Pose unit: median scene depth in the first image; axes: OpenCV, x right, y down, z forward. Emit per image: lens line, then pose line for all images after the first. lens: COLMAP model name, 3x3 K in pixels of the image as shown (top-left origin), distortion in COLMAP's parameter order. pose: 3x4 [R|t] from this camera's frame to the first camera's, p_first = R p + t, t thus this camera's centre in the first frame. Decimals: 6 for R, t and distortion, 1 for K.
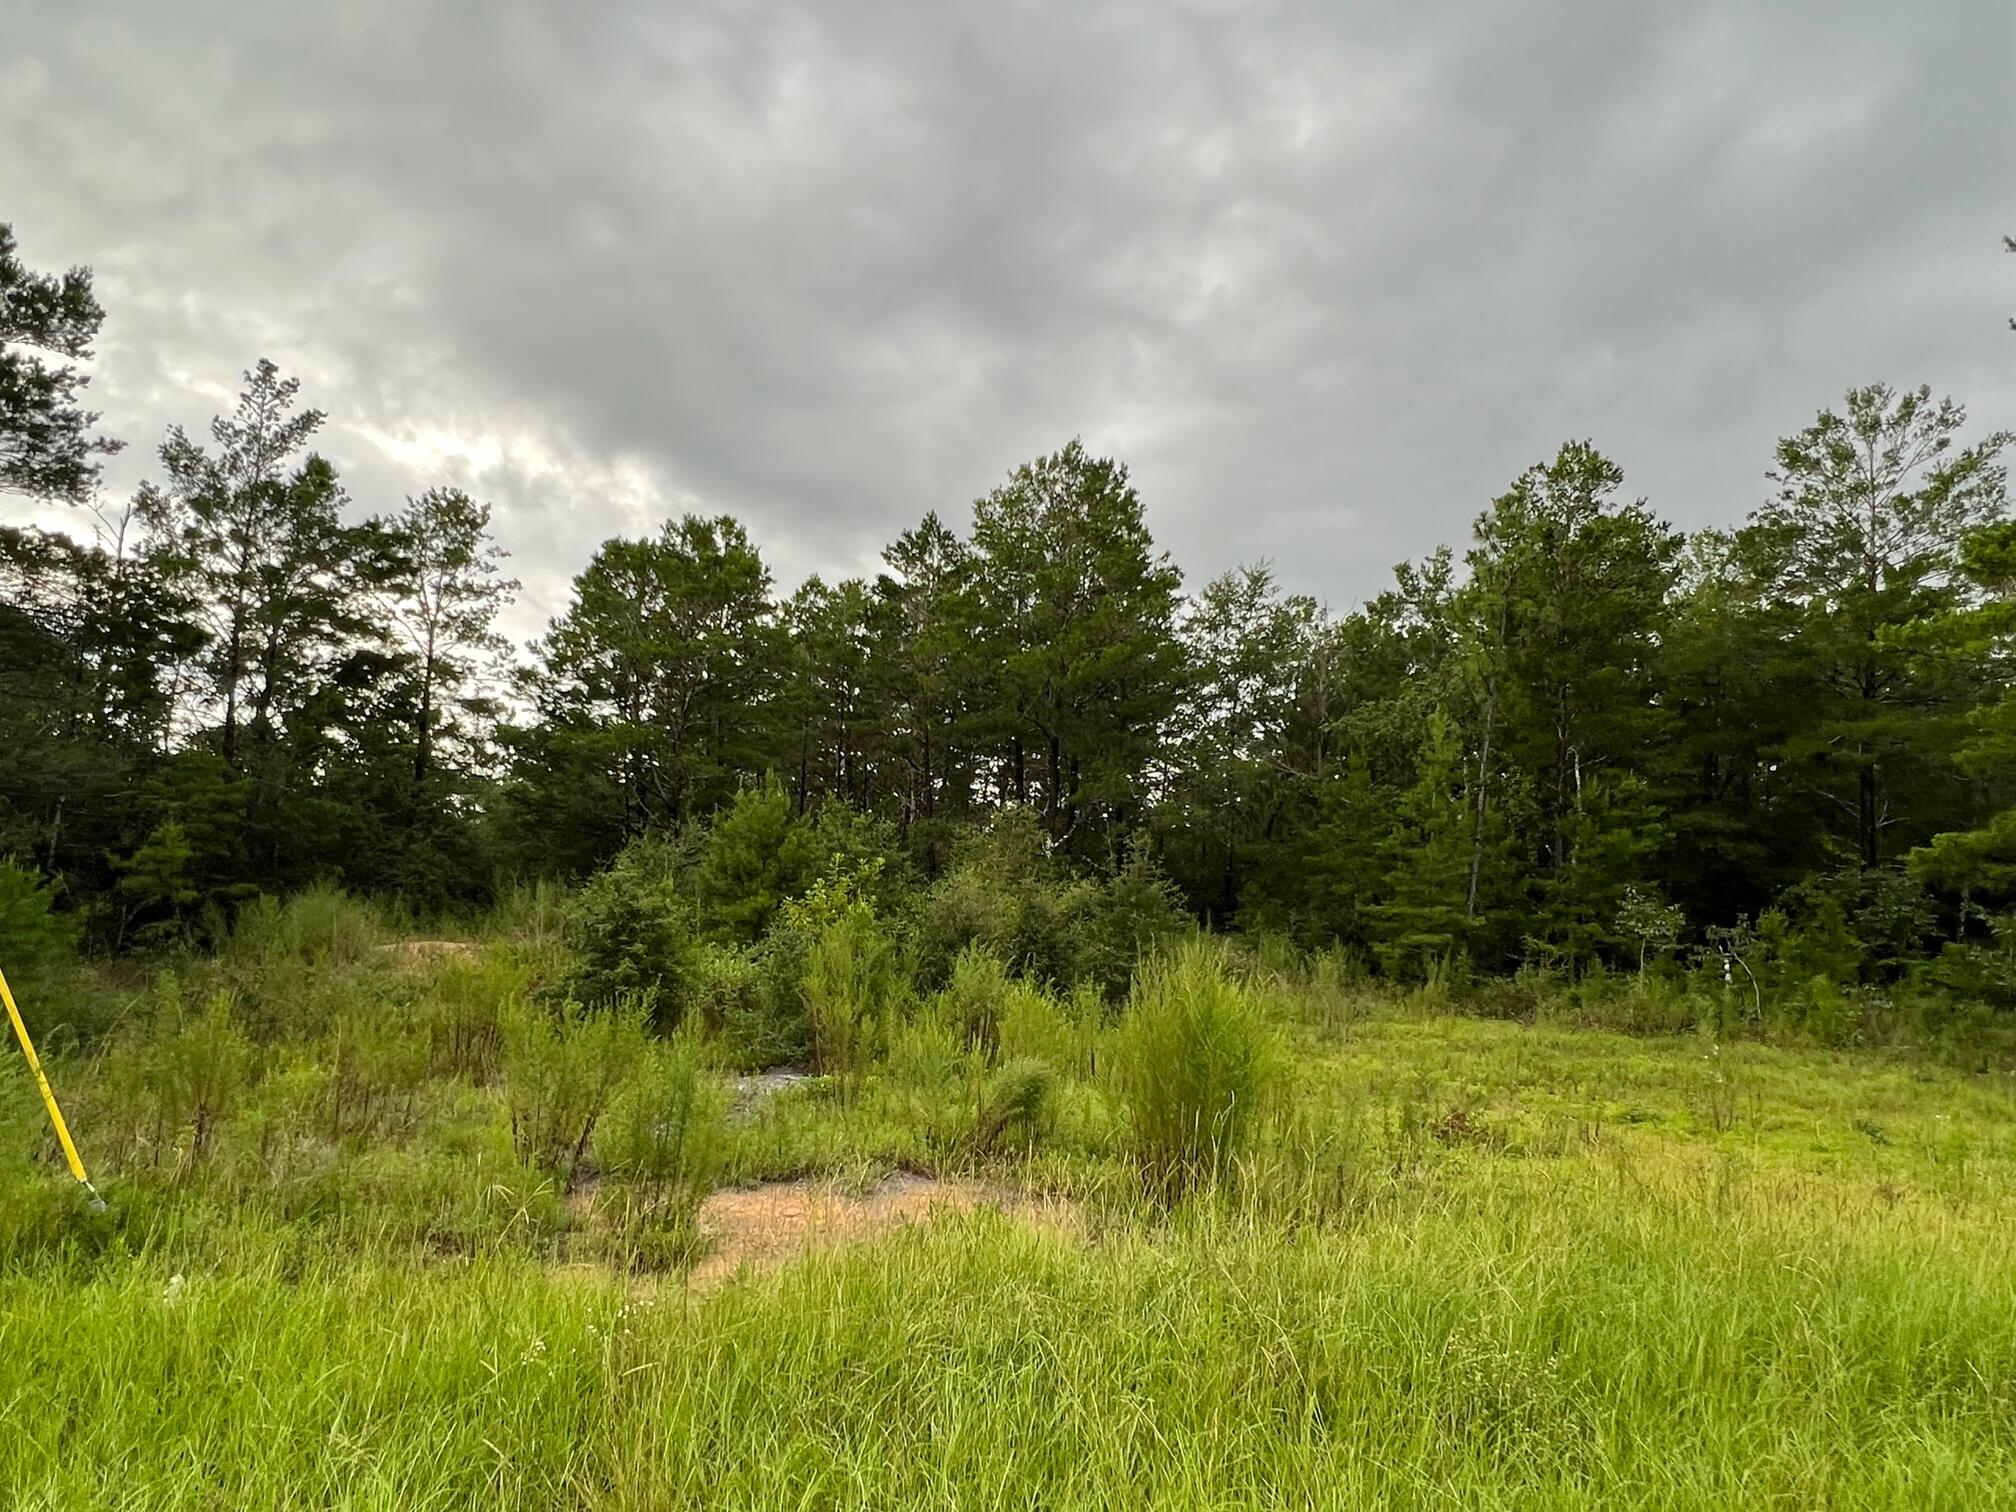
lens RADIAL K [[1262.3, 0, 969.0], [0, 1262.3, 834.8], [0, 0, 1]] dist [-0.004308, -0.000660]
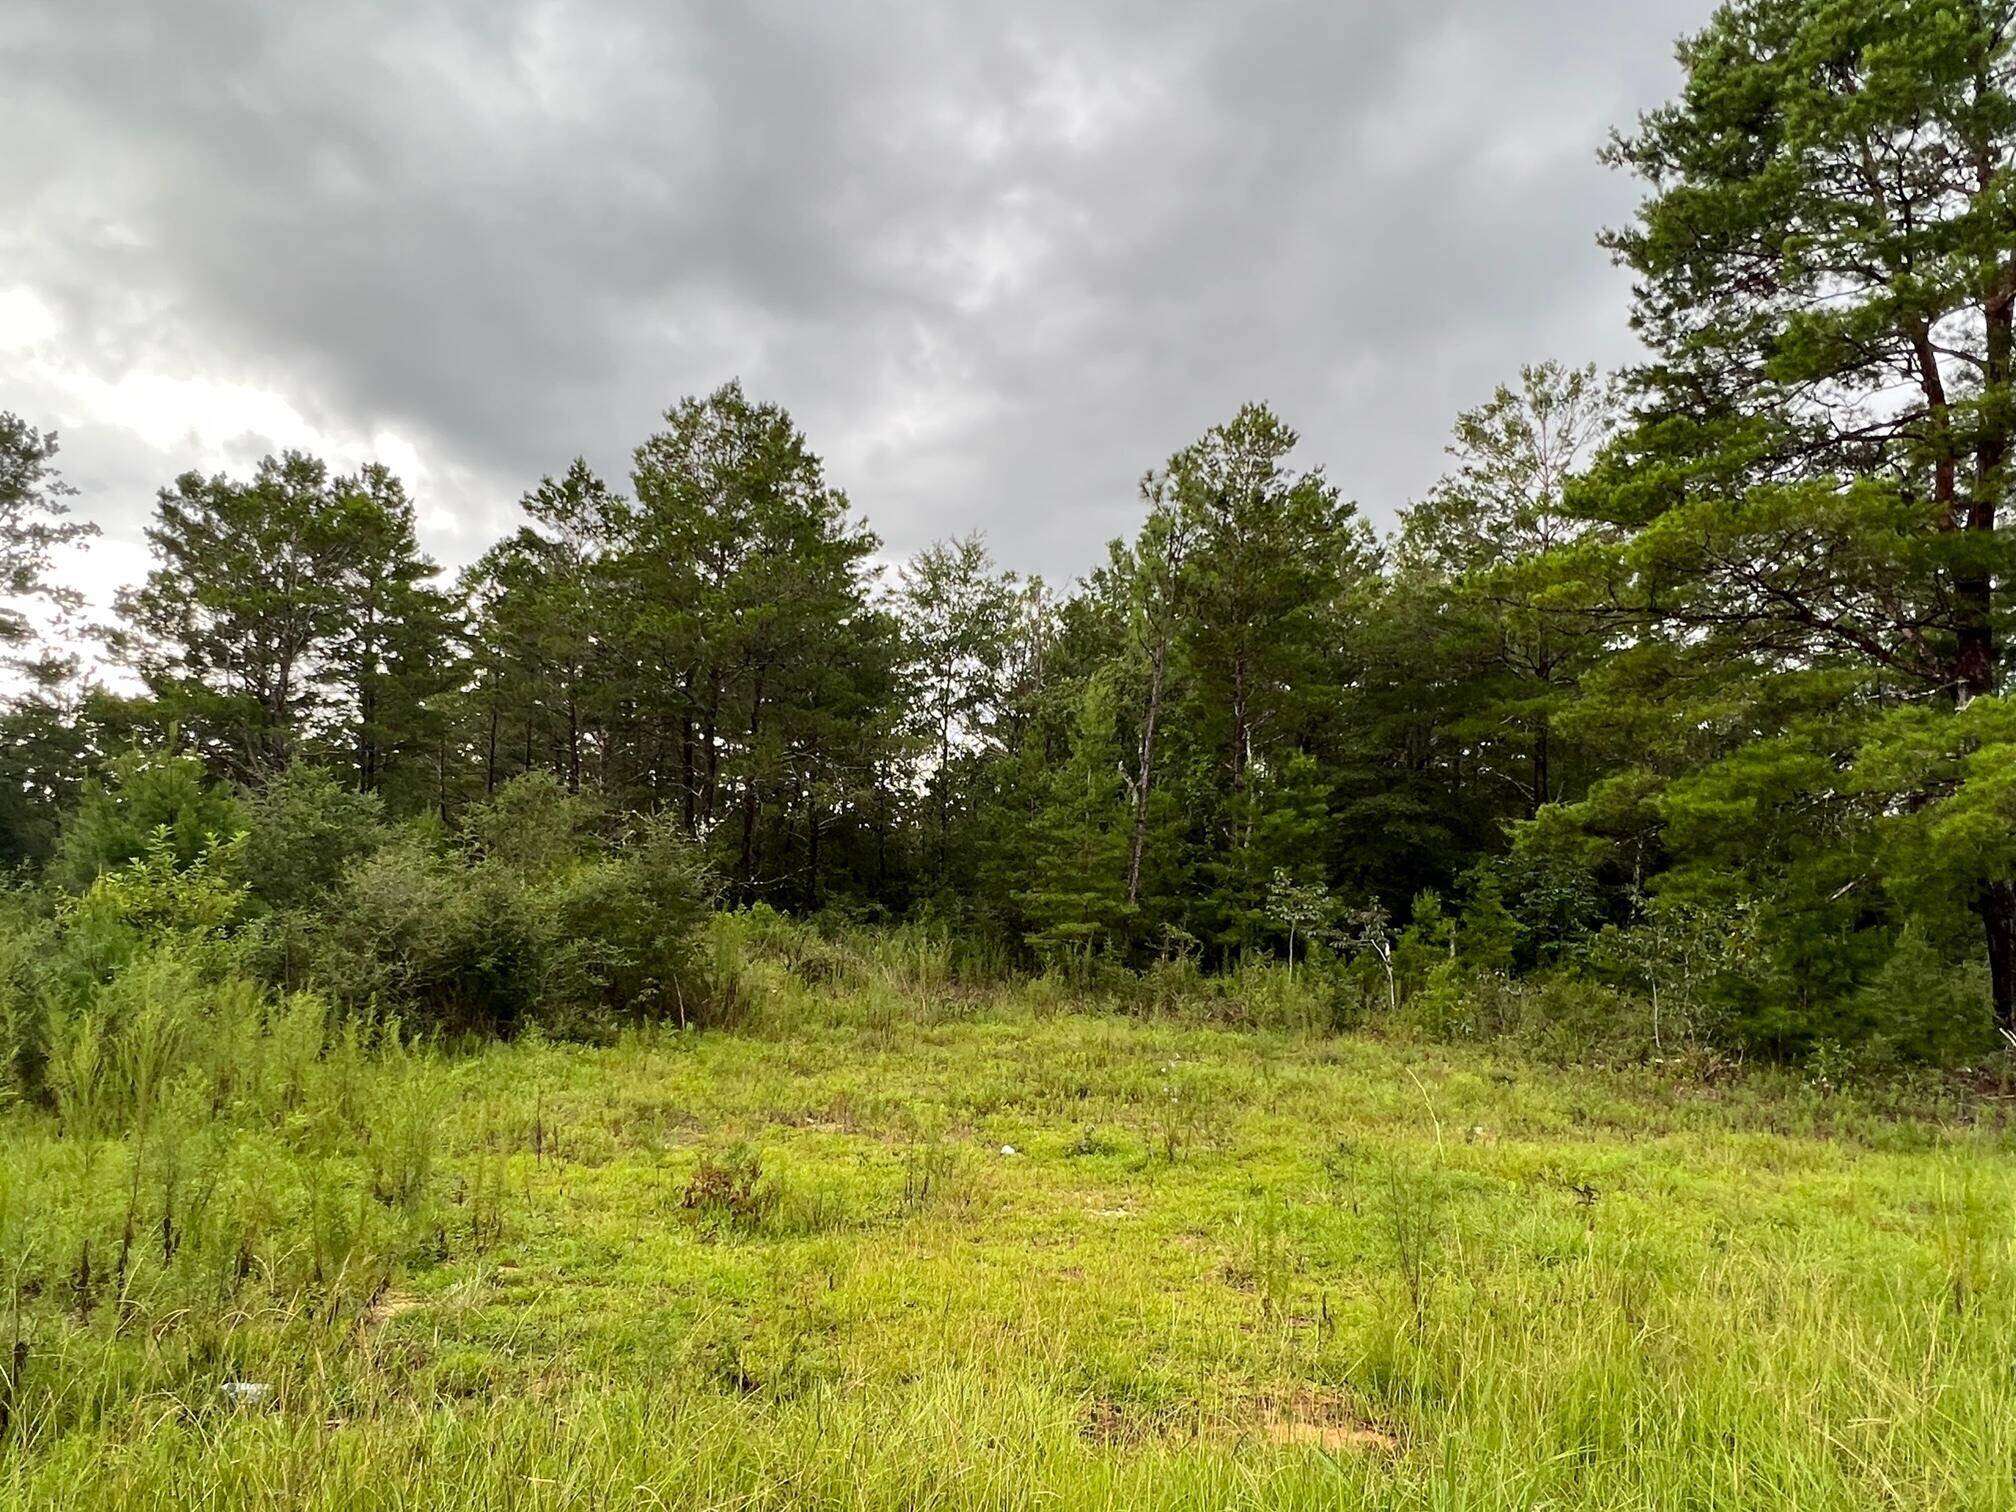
lens RADIAL K [[1262.3, 0, 969.0], [0, 1262.3, 834.8], [0, 0, 1]] dist [-0.004308, -0.000660]
pose [[0.989646, -0.003232, 0.143491, 0.113938], [0.002741, 0.999990, 0.003615, 0.008209], [-0.143501, -0.003184, 0.989645, 0.075845]]
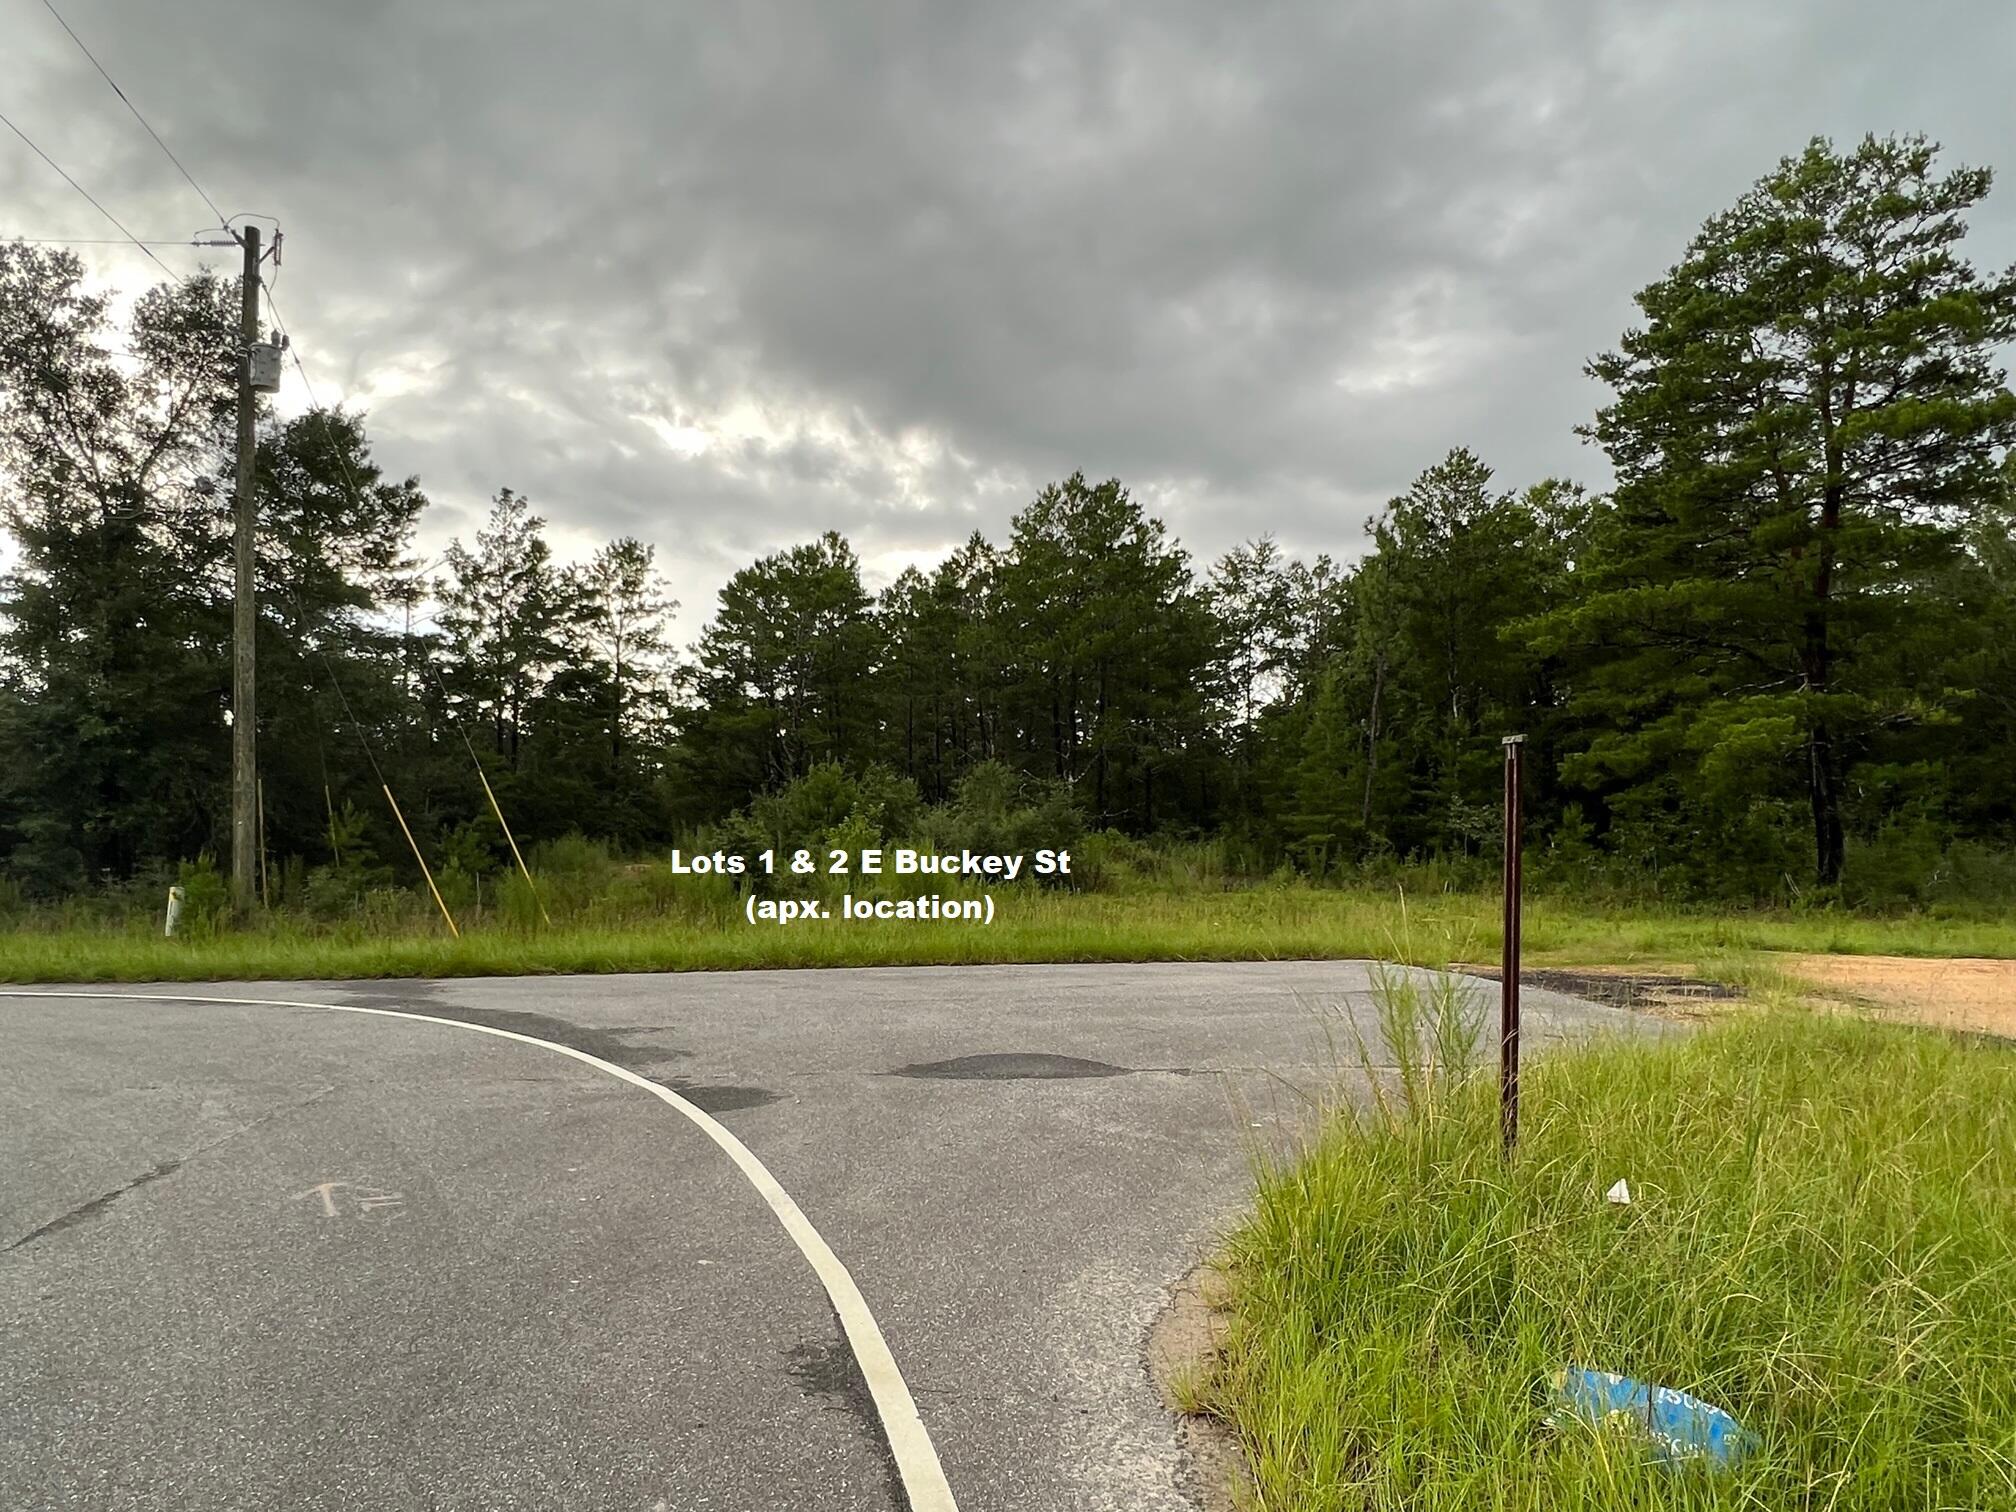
lens RADIAL K [[1262.3, 0, 969.0], [0, 1262.3, 834.8], [0, 0, 1]] dist [-0.004308, -0.000660]
pose [[0.990229, -0.043543, -0.132479, 0.122311], [0.051010, 0.997264, 0.053501, -0.011268], [0.129787, -0.059736, 0.989741, -0.316385]]
